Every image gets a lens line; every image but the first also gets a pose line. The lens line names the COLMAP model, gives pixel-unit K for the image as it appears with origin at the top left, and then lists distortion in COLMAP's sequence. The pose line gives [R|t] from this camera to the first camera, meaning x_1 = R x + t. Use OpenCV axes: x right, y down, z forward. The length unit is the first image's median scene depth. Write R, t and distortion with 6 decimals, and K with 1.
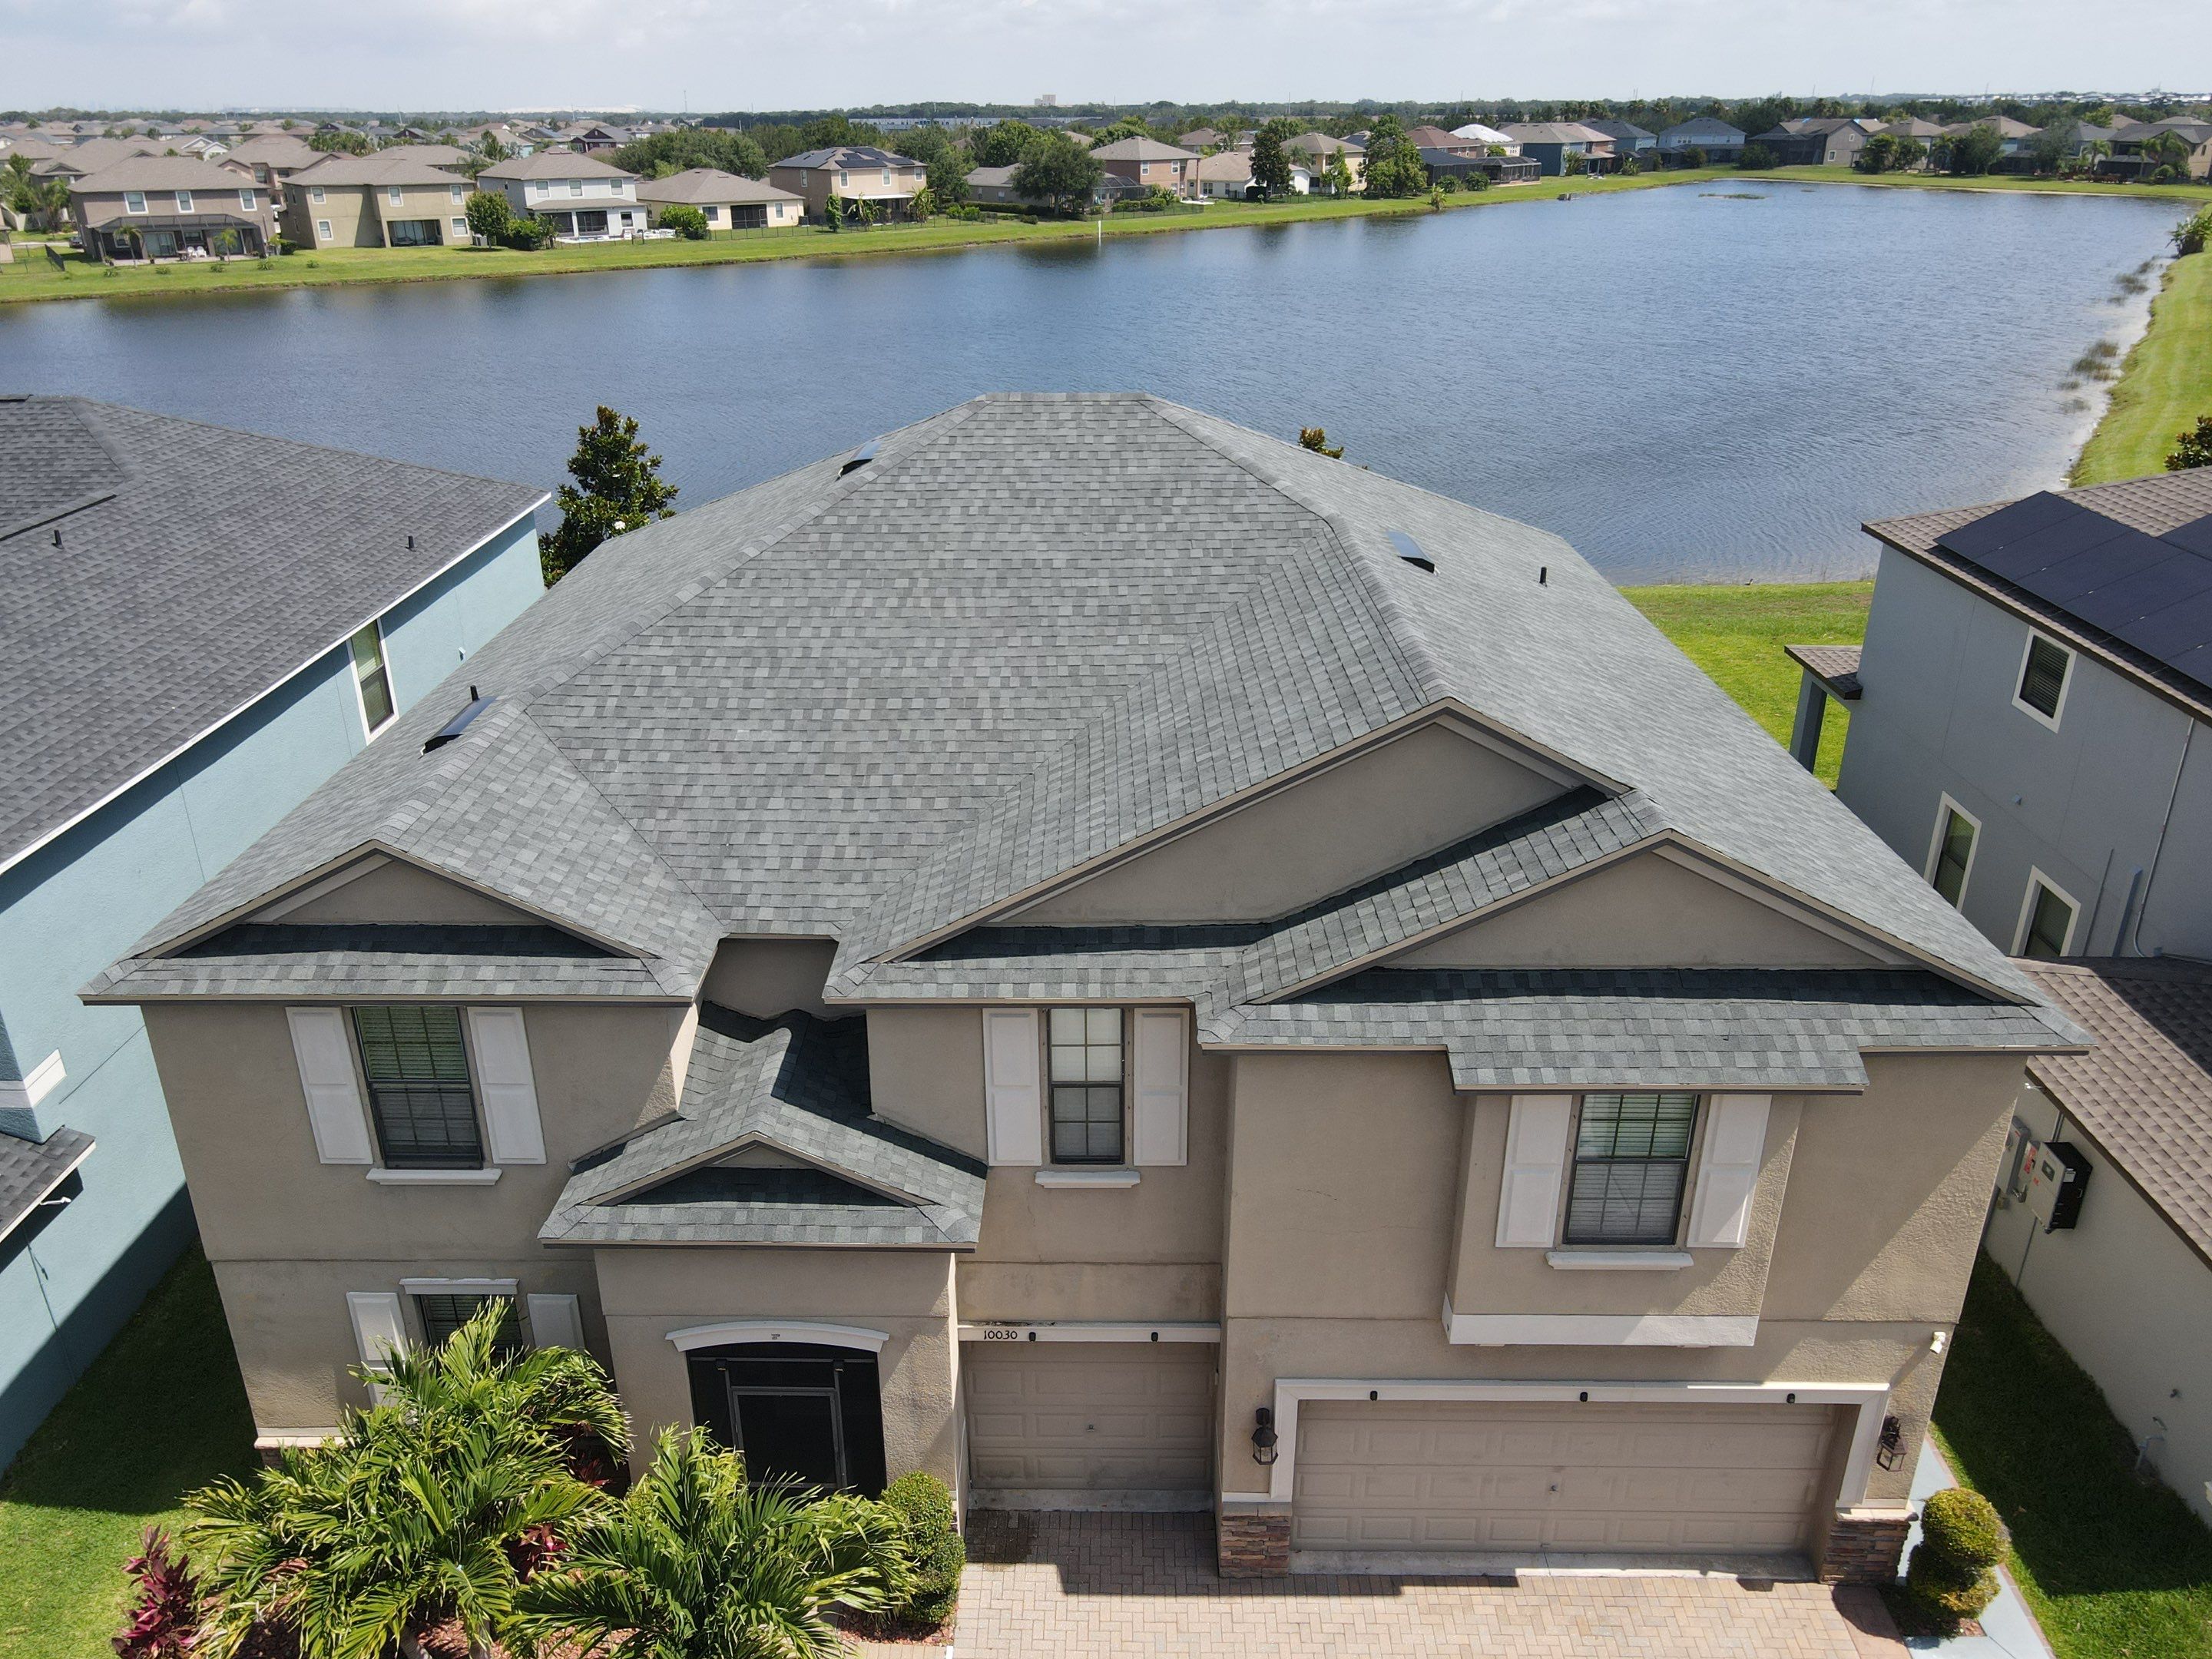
lens RADIAL K [[1619.7, 0, 1072.9], [0, 1619.7, 823.3], [0, 0, 1]] dist [-0.002151, 0.021287]
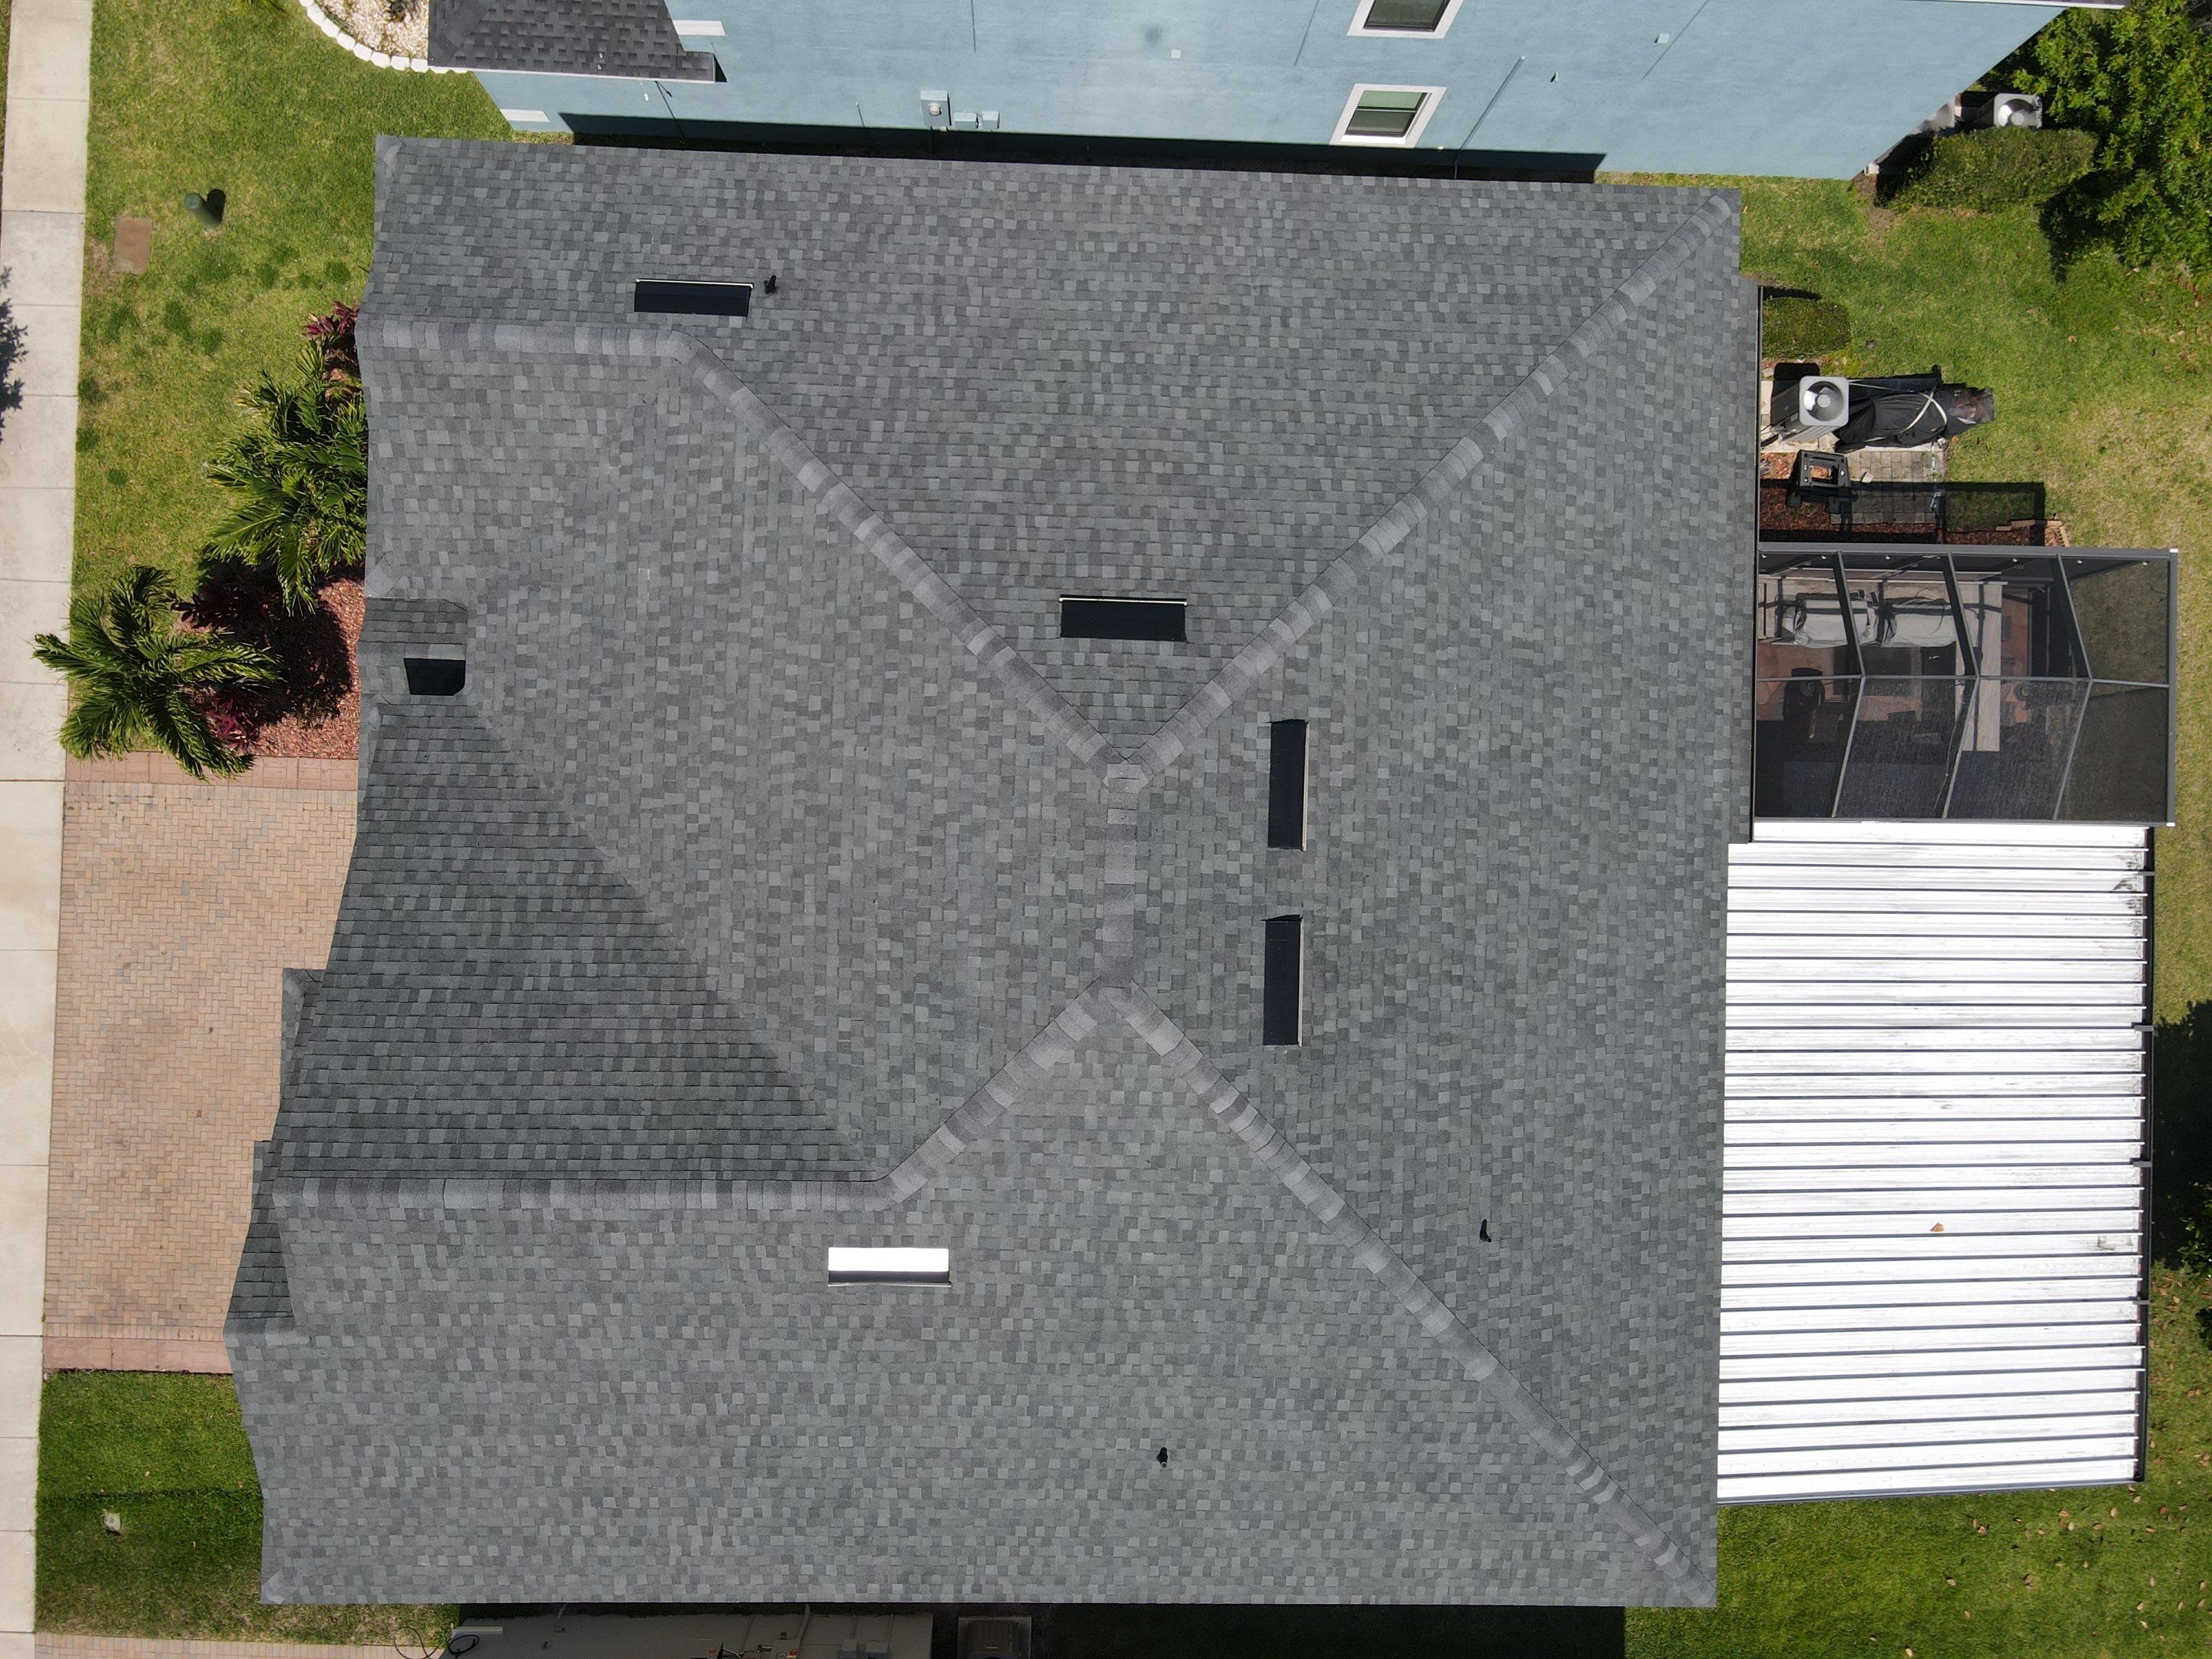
lens RADIAL K [[1619.7, 0, 1083.5], [0, 1619.7, 823.1], [0, 0, 1]] dist [-0.002151, 0.021287]
pose [[-0.004888, 0.999883, -0.014528, -0.024904], [-0.439907, 0.010897, 0.897977, -1.109713], [0.898030, 0.010780, 0.439802, 0.769762]]
